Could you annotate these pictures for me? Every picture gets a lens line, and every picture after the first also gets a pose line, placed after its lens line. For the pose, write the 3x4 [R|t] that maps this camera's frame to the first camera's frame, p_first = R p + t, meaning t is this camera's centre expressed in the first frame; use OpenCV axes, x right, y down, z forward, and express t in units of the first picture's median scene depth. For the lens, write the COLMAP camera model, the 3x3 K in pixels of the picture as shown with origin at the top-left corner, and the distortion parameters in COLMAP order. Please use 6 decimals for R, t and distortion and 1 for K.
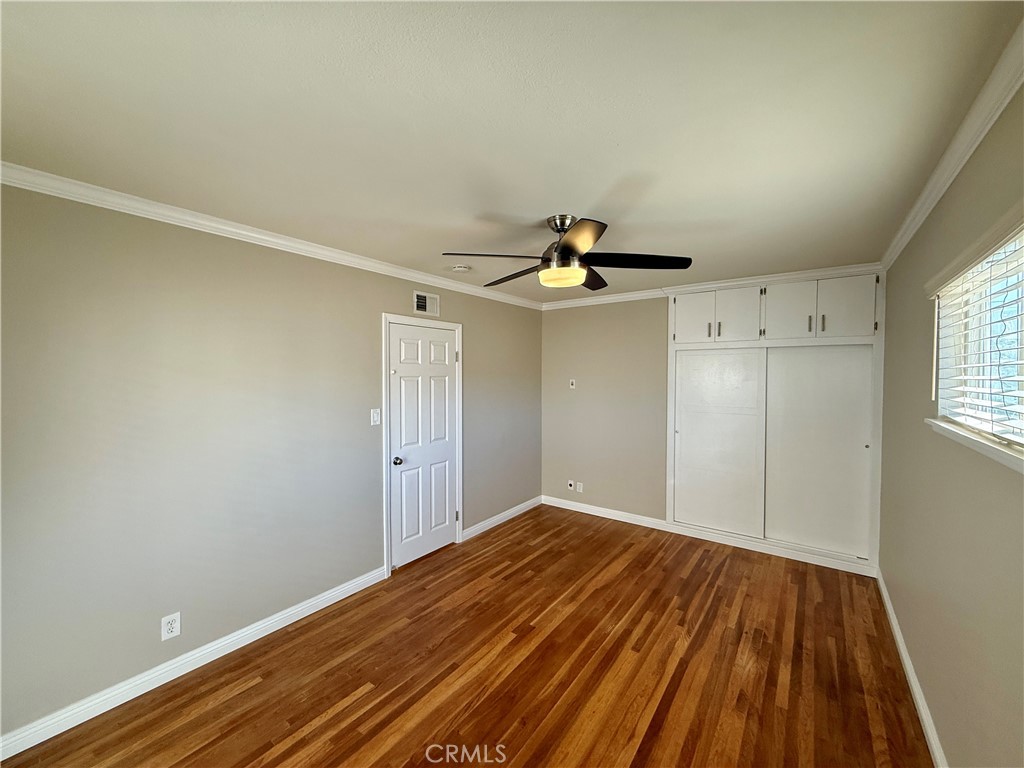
lens RADIAL K [[406.5, 0, 512.0], [0, 406.5, 384.0], [0, 0, 1]] dist [-0.000670, -0.000077]
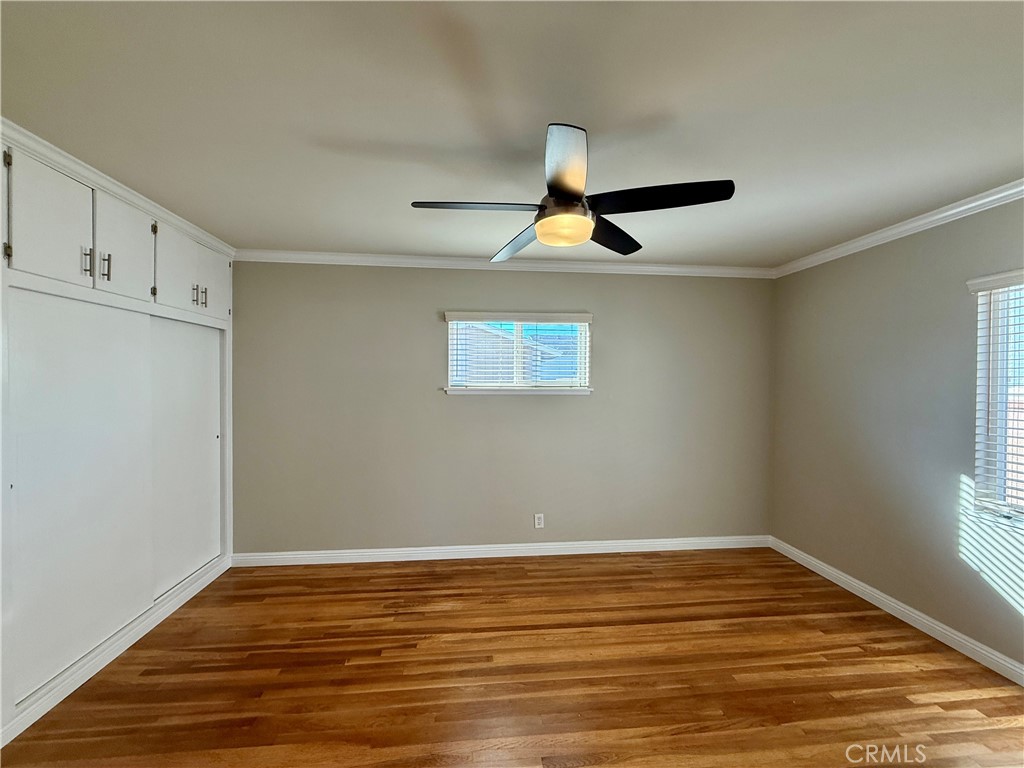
lens RADIAL K [[422.2, 0, 496.7], [0, 422.2, 384.2], [0, 0, 1]] dist [0.000257, 0.000131]
pose [[-0.670718, -0.009762, 0.741648, -0.388880], [0.010850, 0.999677, 0.022971, 0.020097], [-0.741633, 0.023454, -0.670396, 1.567031]]
